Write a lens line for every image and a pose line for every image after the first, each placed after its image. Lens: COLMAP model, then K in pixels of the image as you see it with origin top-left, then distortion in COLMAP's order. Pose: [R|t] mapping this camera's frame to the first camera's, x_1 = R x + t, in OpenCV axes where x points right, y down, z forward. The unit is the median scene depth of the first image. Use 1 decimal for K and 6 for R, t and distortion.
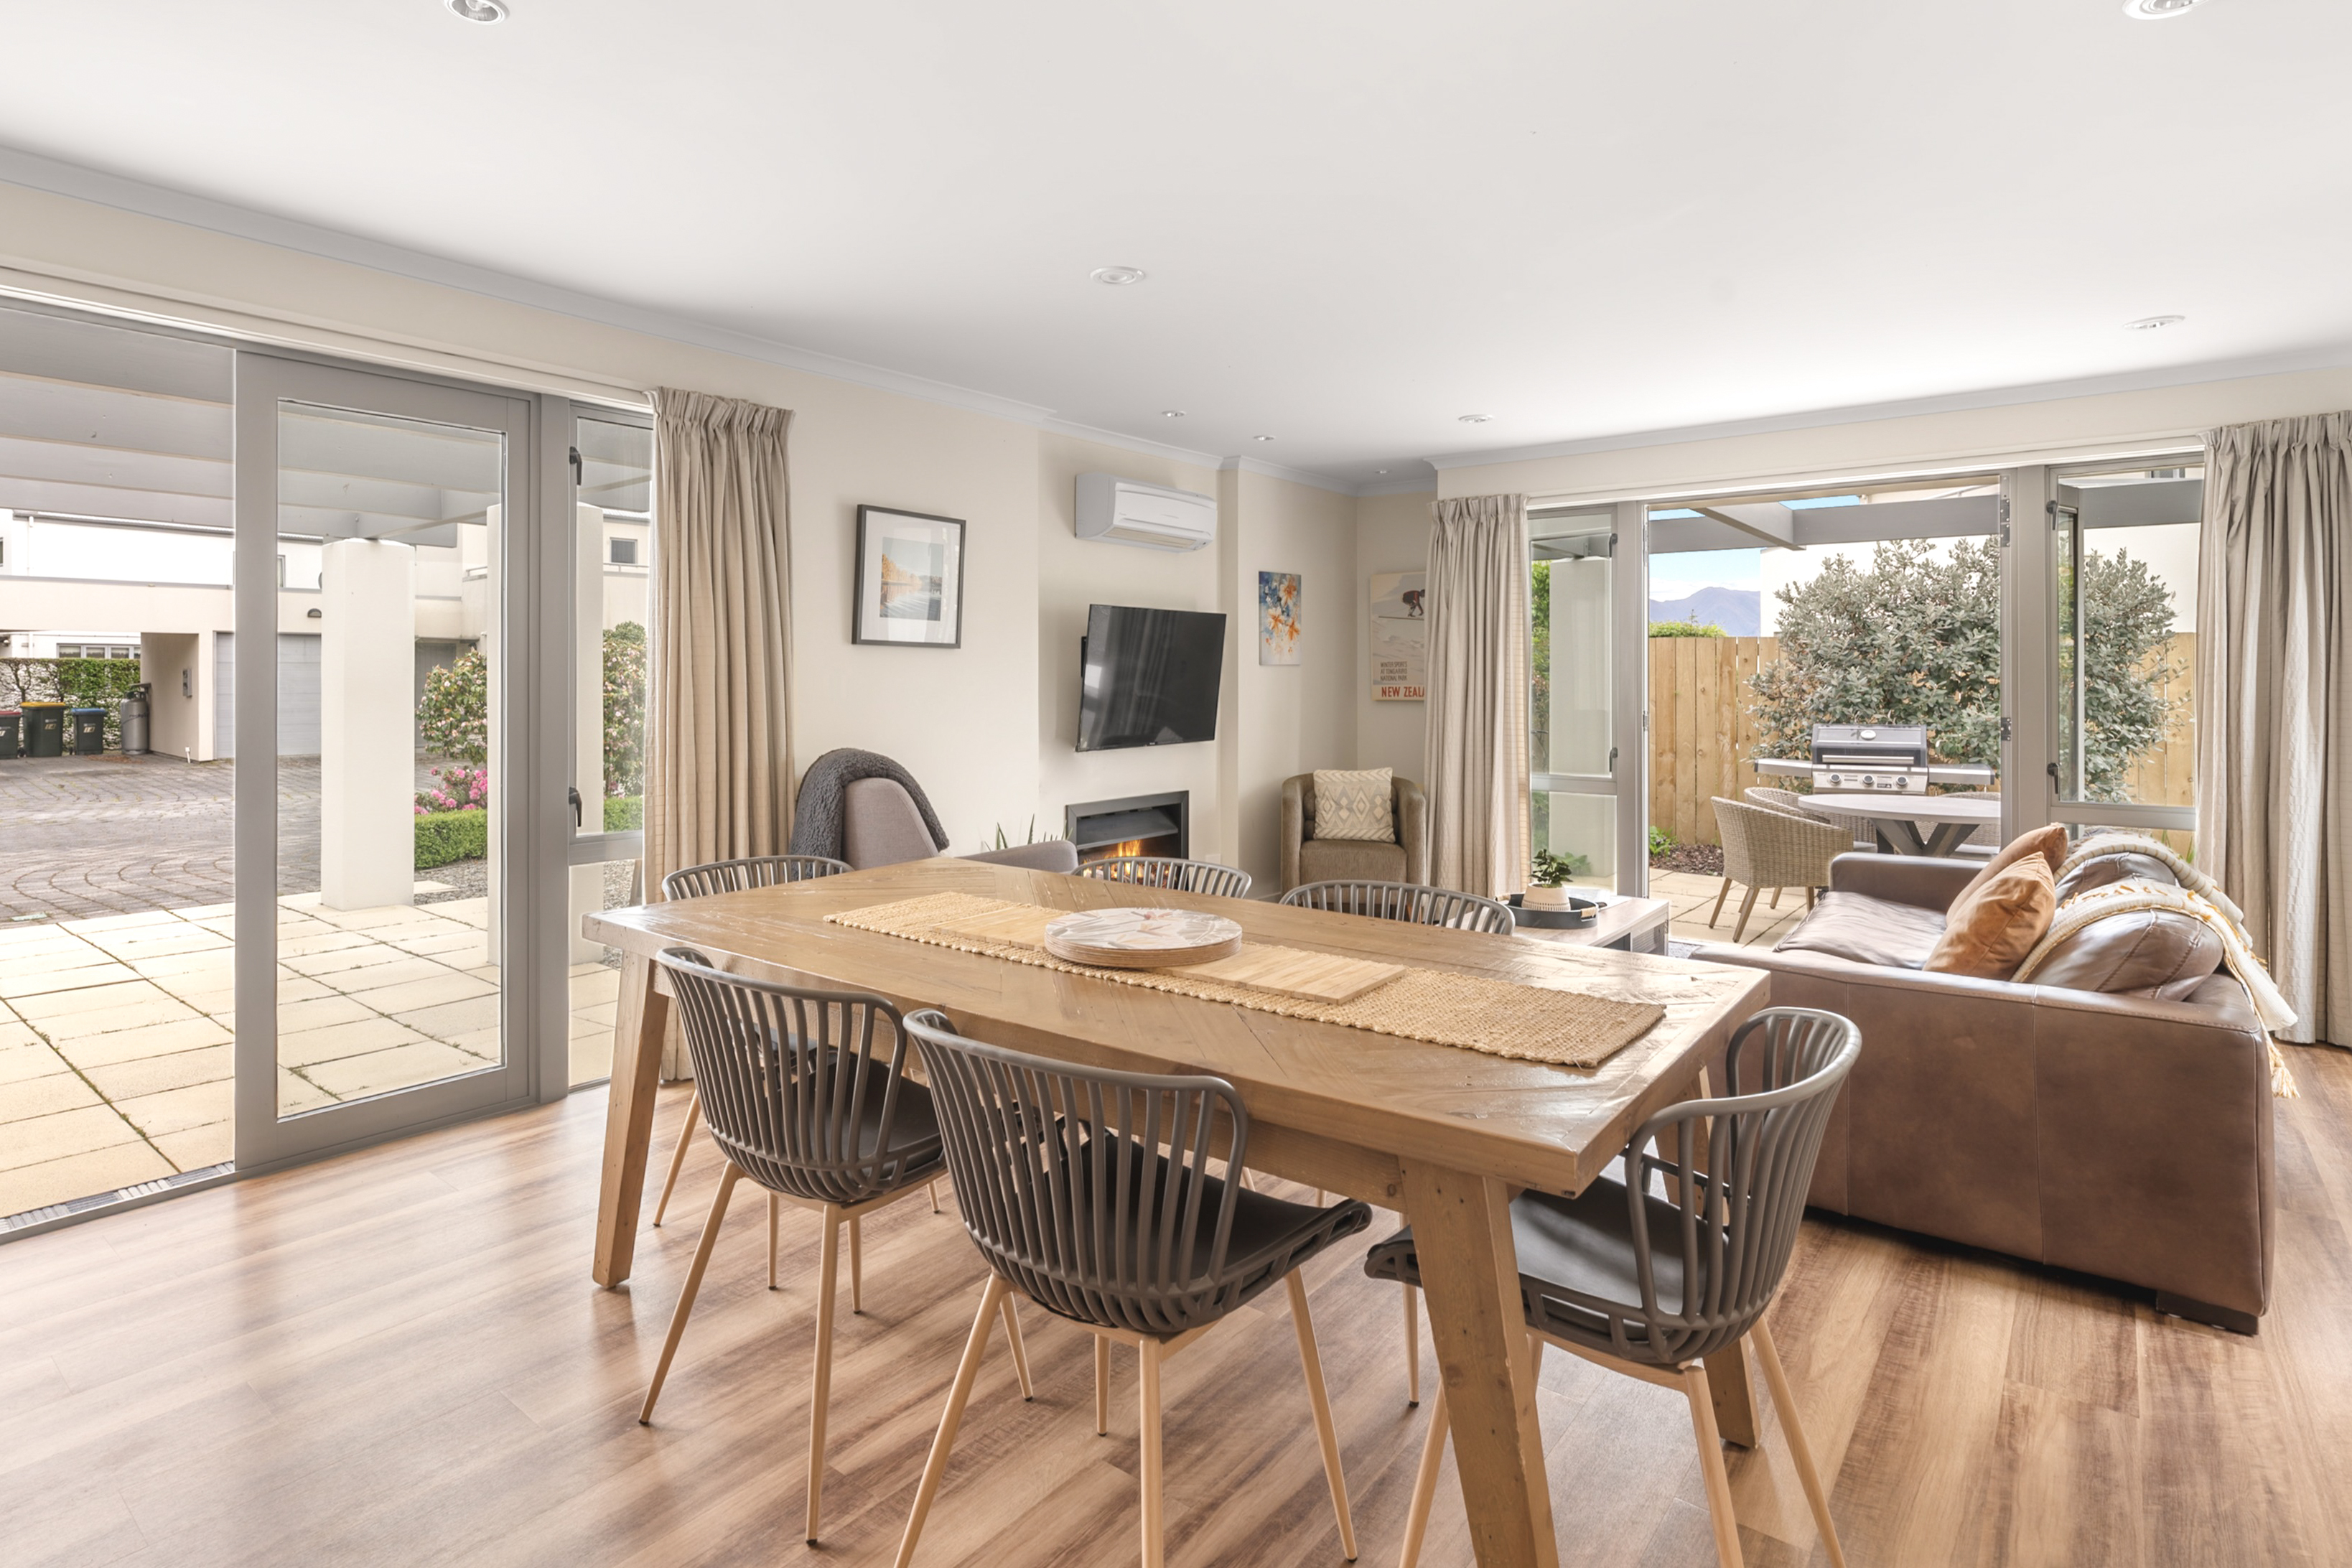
lens RADIAL K [[1174.7, 0, 1178.2], [0, 1174.7, 695.5], [0, 0, 1]] dist [-0.002454, -0.000370]
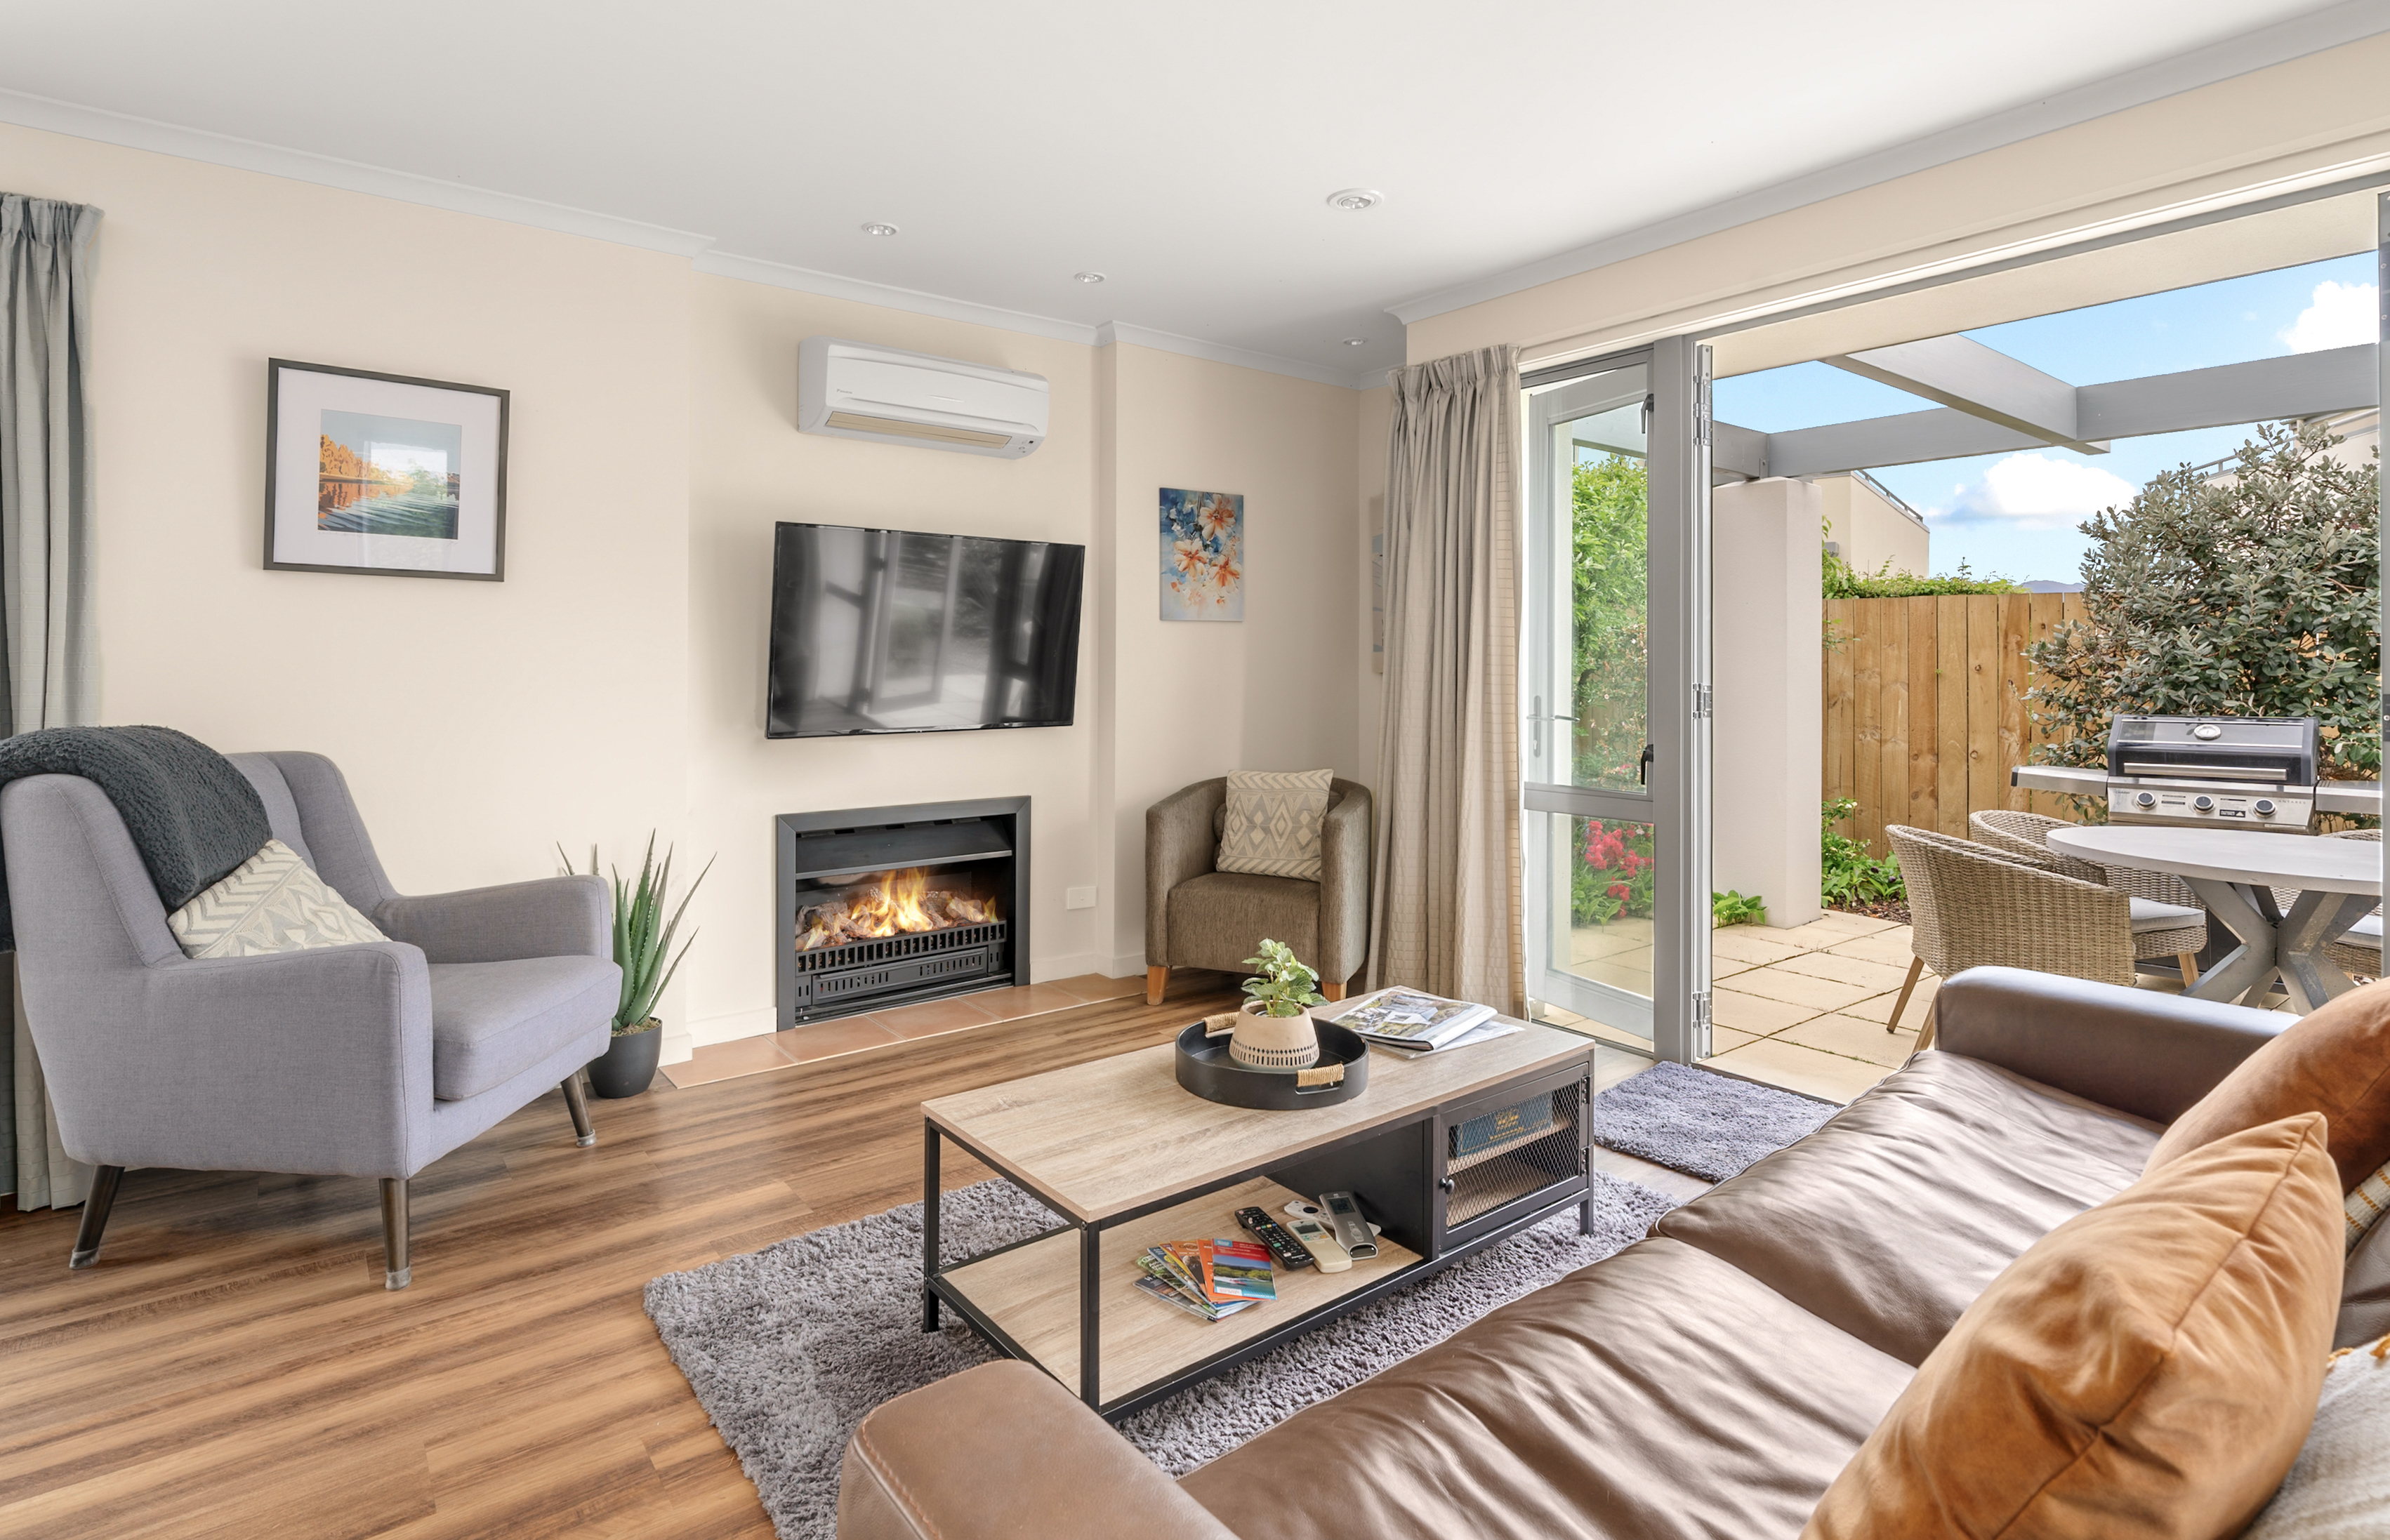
lens RADIAL K [[1168.8, 0, 1214.0], [0, 1168.8, 668.9], [0, 0, 1]] dist [-0.002914, -0.000633]
pose [[0.971492, 0.001149, -0.237069, 0.248628], [-0.004467, 0.999899, -0.013459, 0.011834], [0.237029, 0.014134, 0.971400, 0.300528]]
